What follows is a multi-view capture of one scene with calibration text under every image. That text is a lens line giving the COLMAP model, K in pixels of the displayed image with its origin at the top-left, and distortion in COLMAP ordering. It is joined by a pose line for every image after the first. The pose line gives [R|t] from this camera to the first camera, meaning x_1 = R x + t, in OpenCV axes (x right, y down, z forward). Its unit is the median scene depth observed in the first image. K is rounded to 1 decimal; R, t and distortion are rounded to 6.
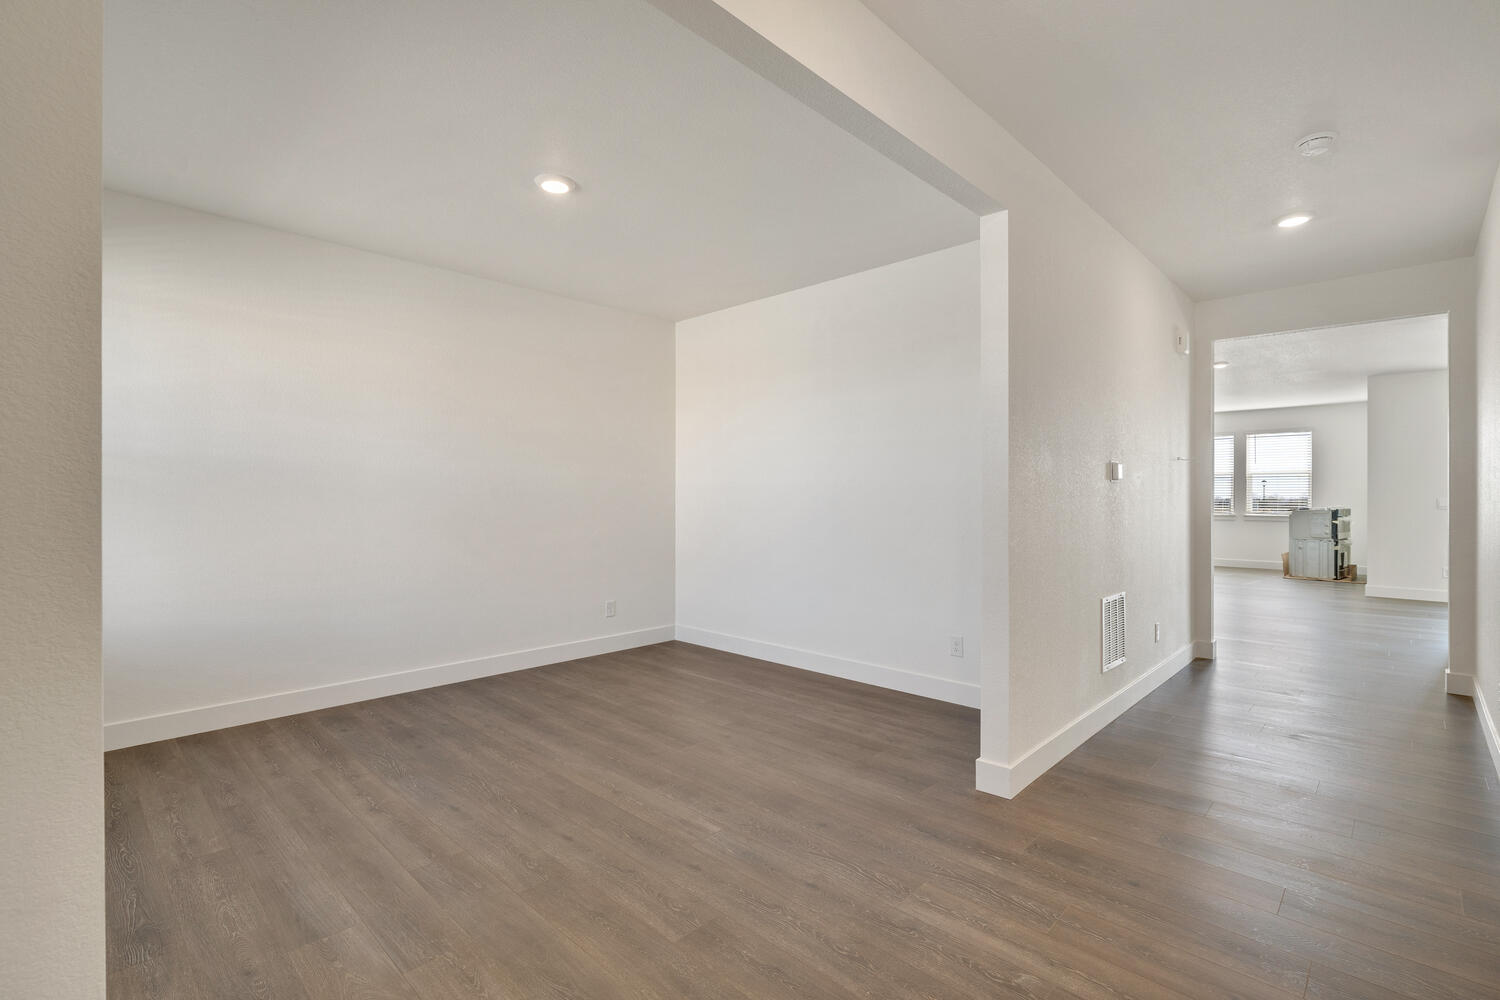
lens RADIAL K [[696.3, 0, 747.2], [0, 696.3, 497.5], [0, 0, 1]] dist [-0.003288, -0.000097]
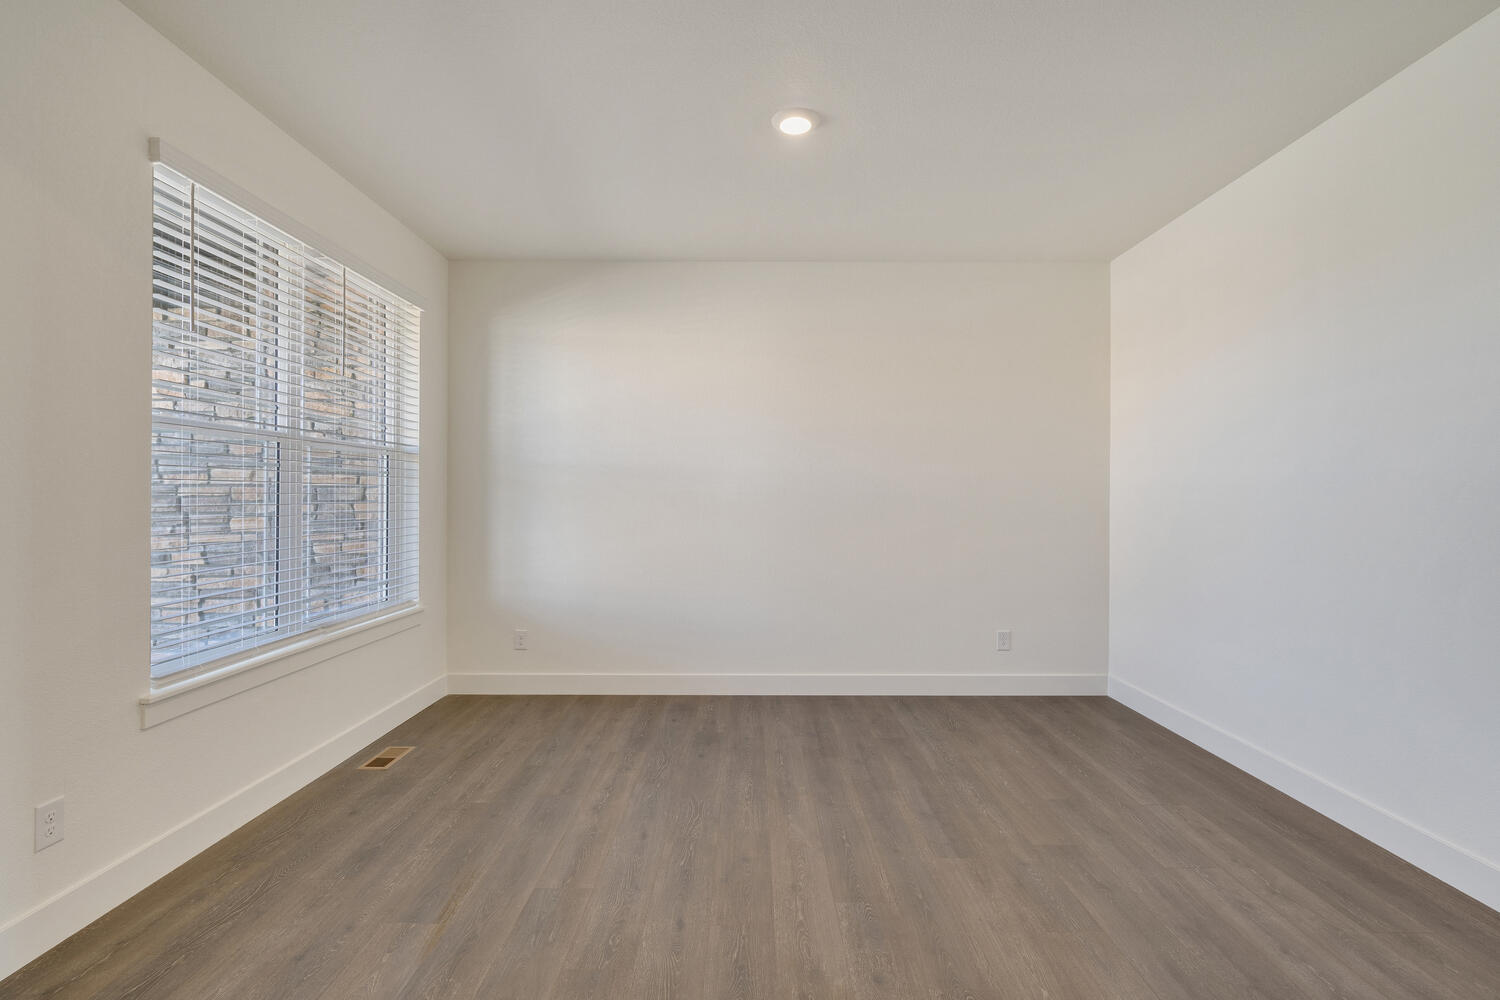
lens RADIAL K [[696.3, 0, 751.2], [0, 696.3, 499.5], [0, 0, 1]] dist [-0.003288, -0.000097]
pose [[0.687462, 0.001992, -0.726218, 0.269774], [-0.004024, 0.999991, -0.001067, 0.000696], [0.726209, 0.003656, 0.687464, 0.360501]]
